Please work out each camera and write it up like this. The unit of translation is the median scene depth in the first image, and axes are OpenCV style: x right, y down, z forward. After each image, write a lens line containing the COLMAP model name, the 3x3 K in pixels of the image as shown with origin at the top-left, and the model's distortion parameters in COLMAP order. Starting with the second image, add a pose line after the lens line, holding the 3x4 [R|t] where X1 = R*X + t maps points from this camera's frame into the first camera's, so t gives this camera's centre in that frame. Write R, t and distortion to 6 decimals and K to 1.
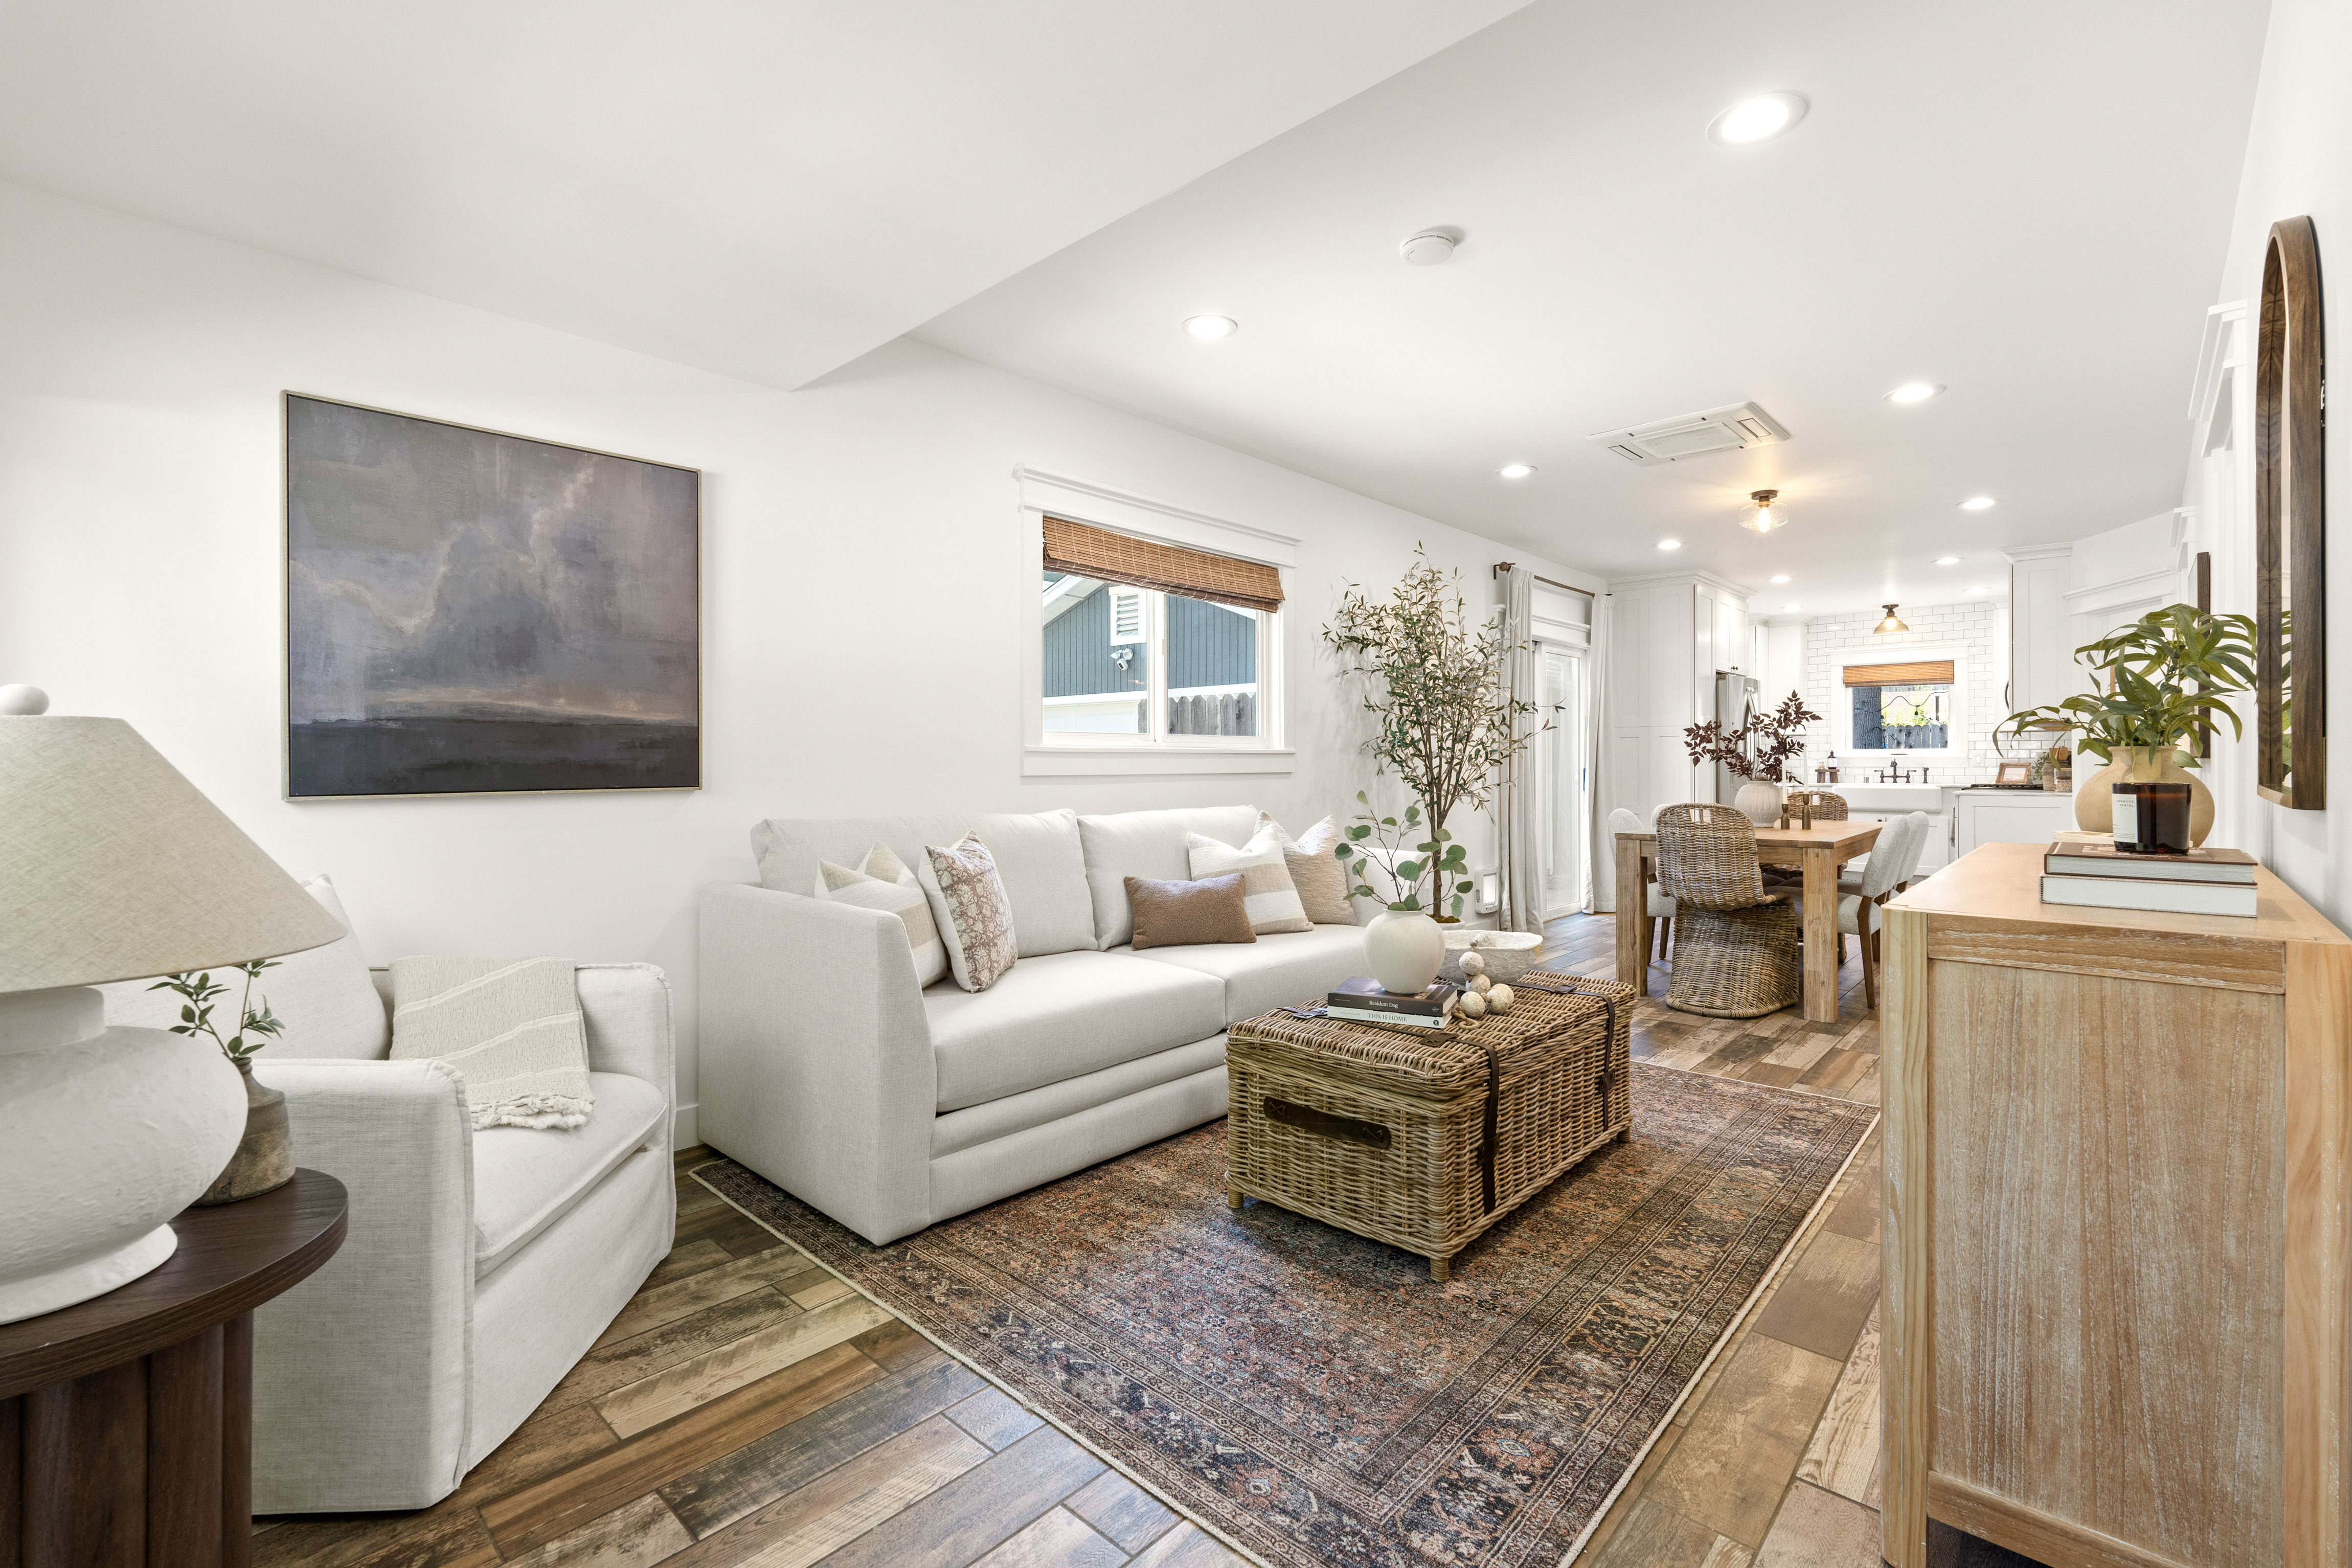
lens RADIAL K [[1038.5, 0, 1173.7], [0, 1038.5, 766.7], [0, 0, 1]] dist [-0.003540, 0.001442]
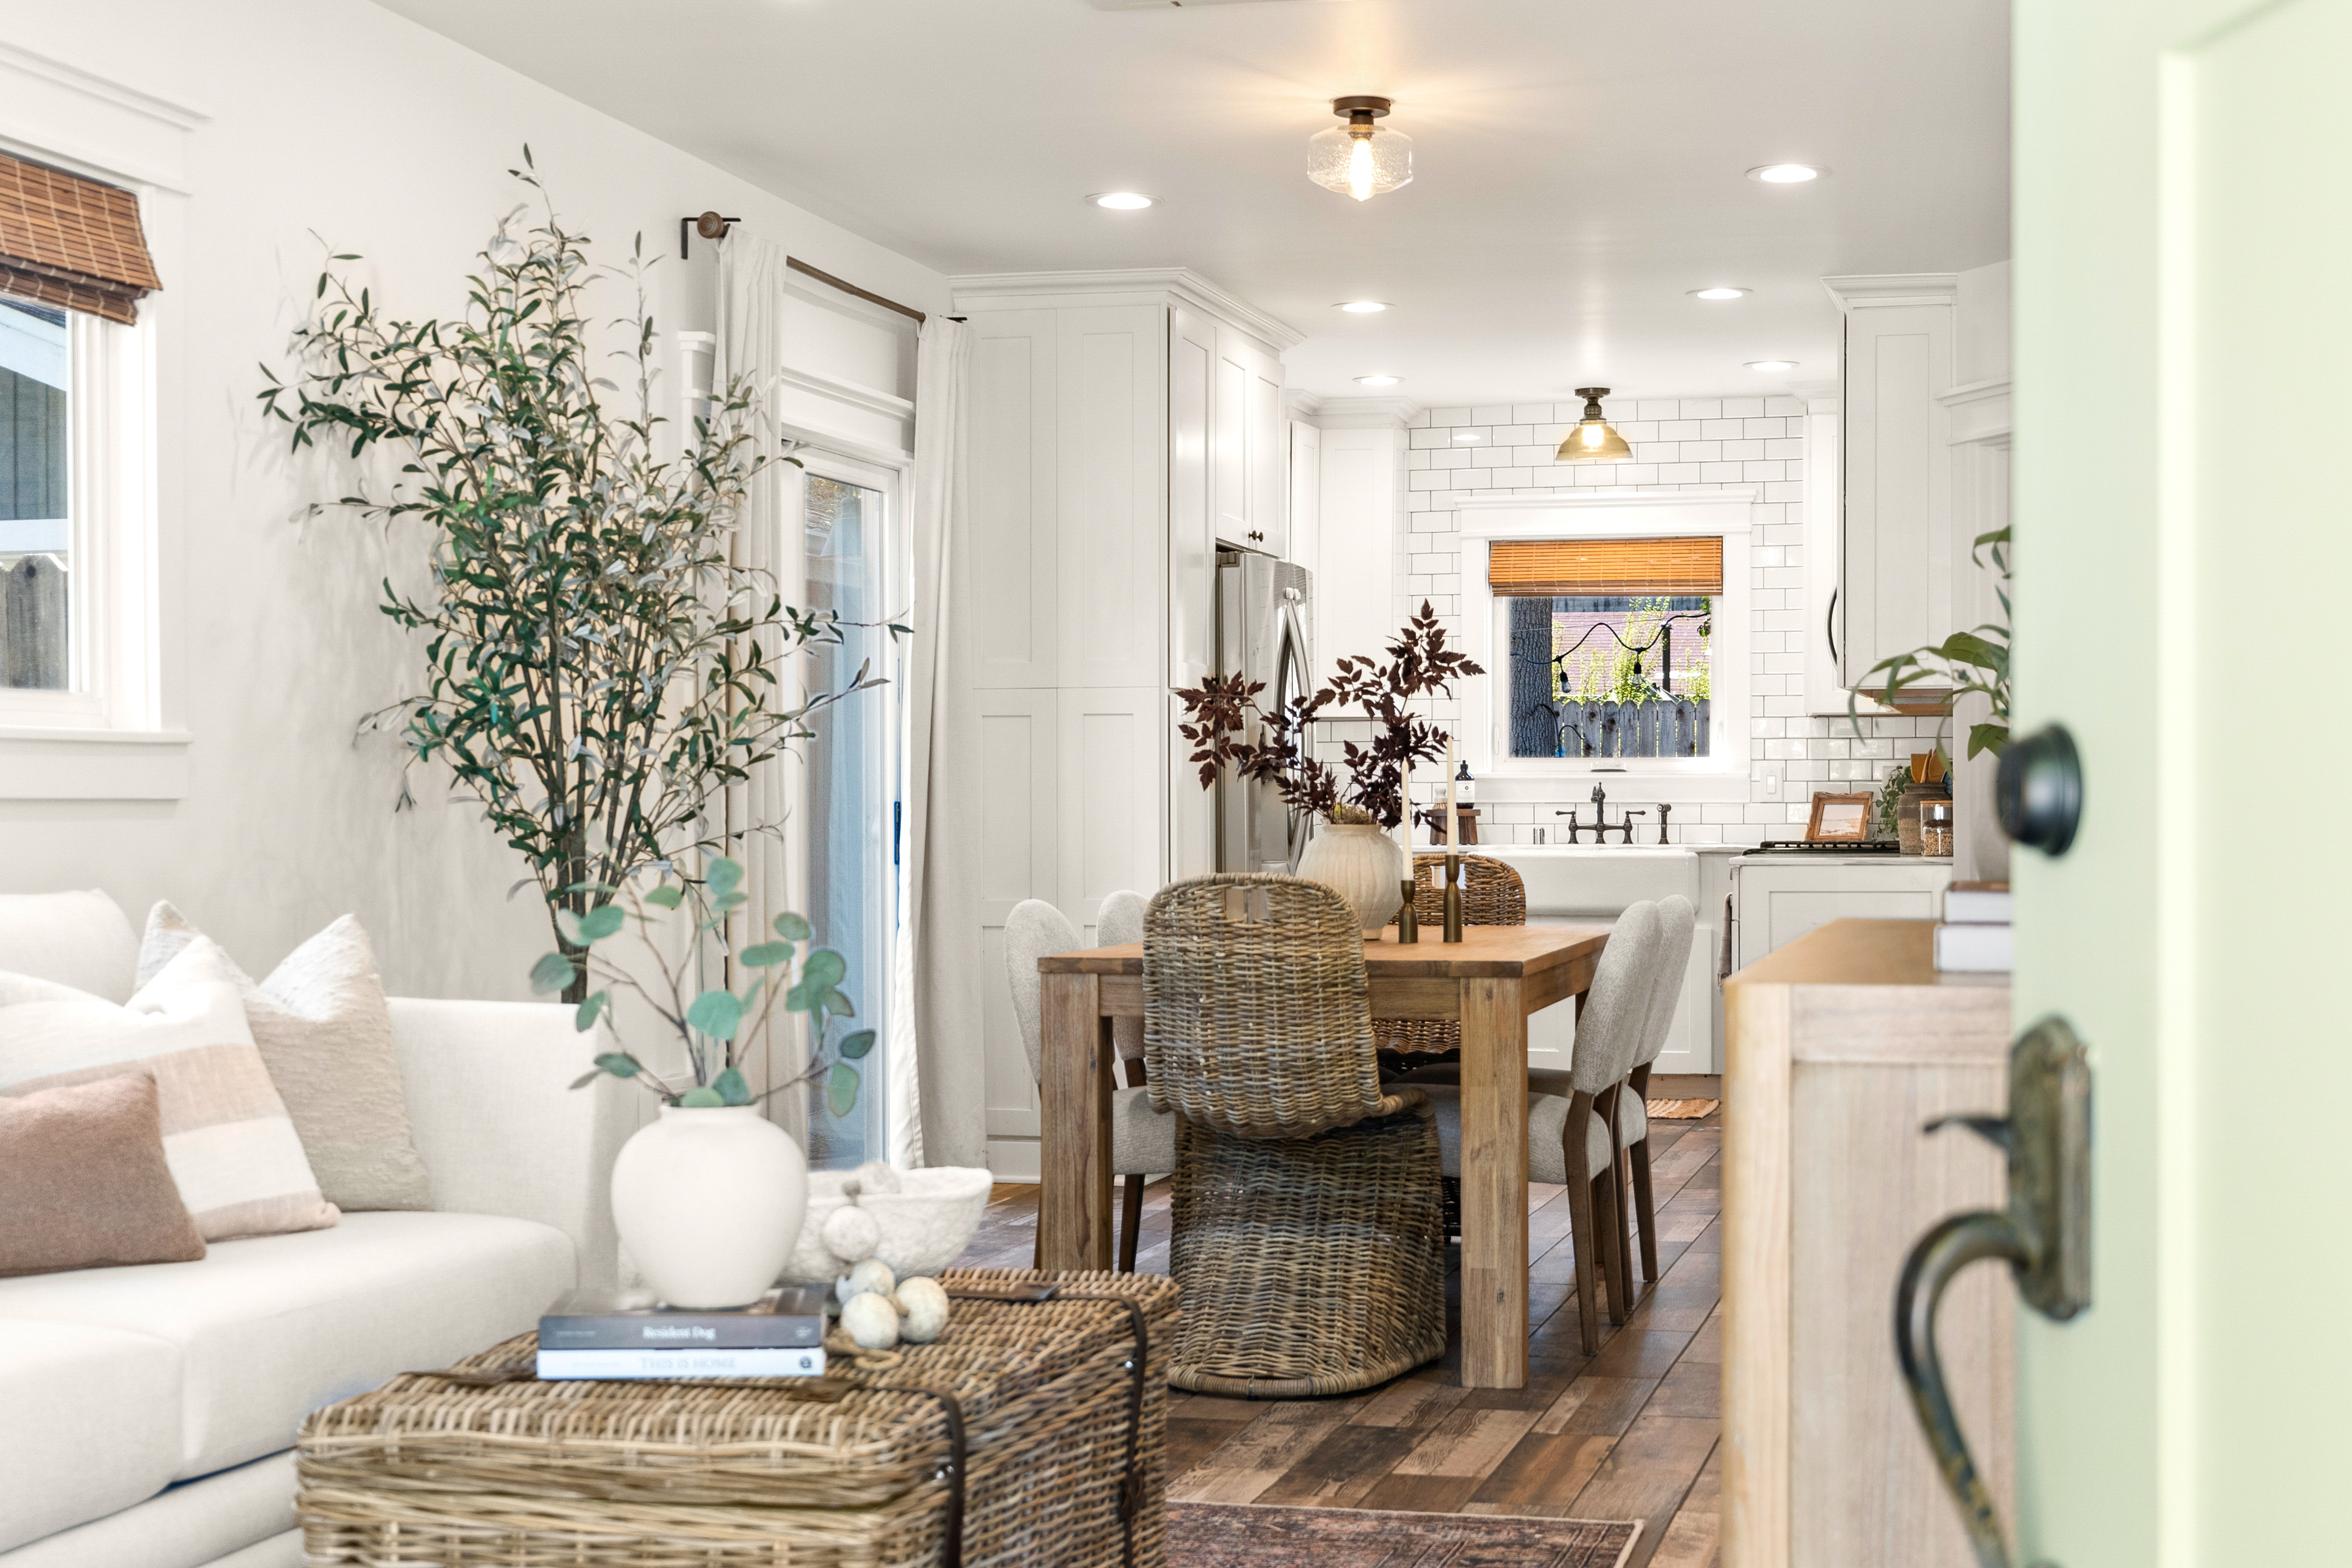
lens RADIAL K [[3484.7, 0, 1183.2], [0, 3484.7, 900.4], [0, 0, 1]] dist [-0.003968, 0.000000]
pose [[0.877658, -0.011889, 0.479140, -0.156635], [0.000889, 0.999731, 0.023179, 0.013509], [-0.479286, -0.019917, 0.877432, -0.170523]]
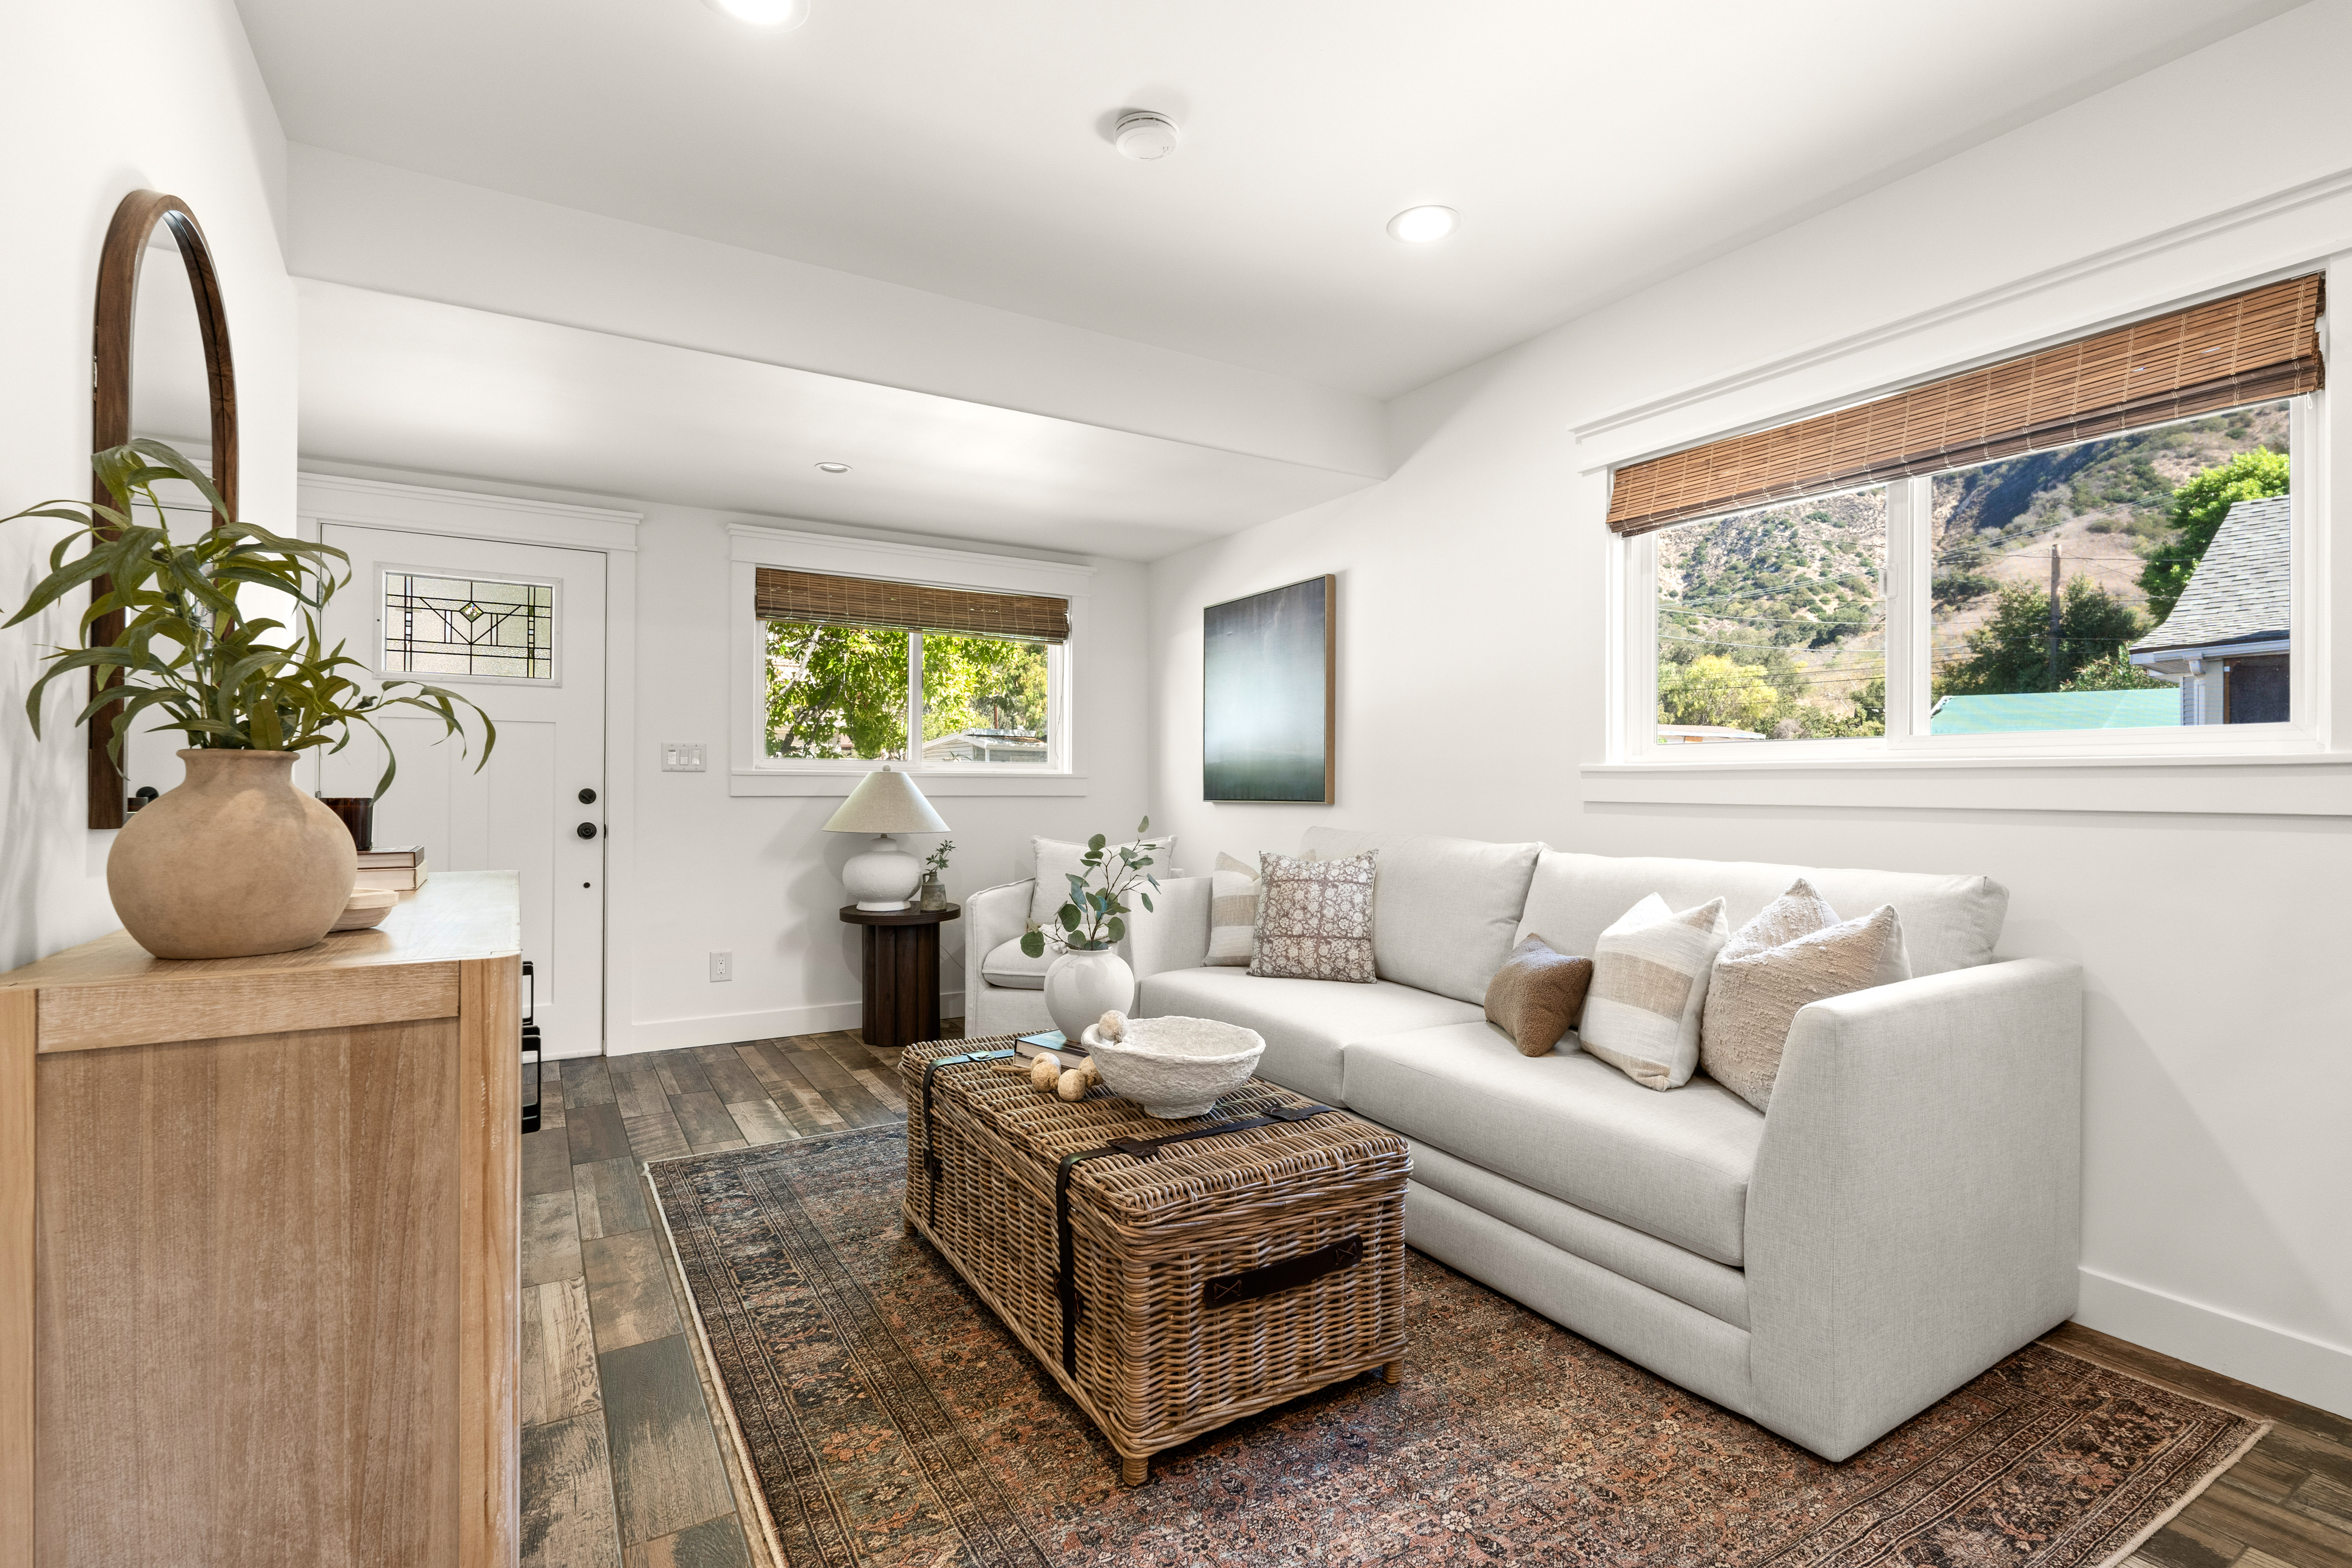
lens RADIAL K [[1084.8, 0, 1174.3], [0, 1084.8, 791.9], [0, 0, 1]] dist [-0.003242, 0.001043]
pose [[-0.275866, 0.005197, -0.961182, 0.627421], [-0.008143, 0.999937, 0.007744, -0.002557], [0.961162, 0.009963, -0.275806, 0.758473]]
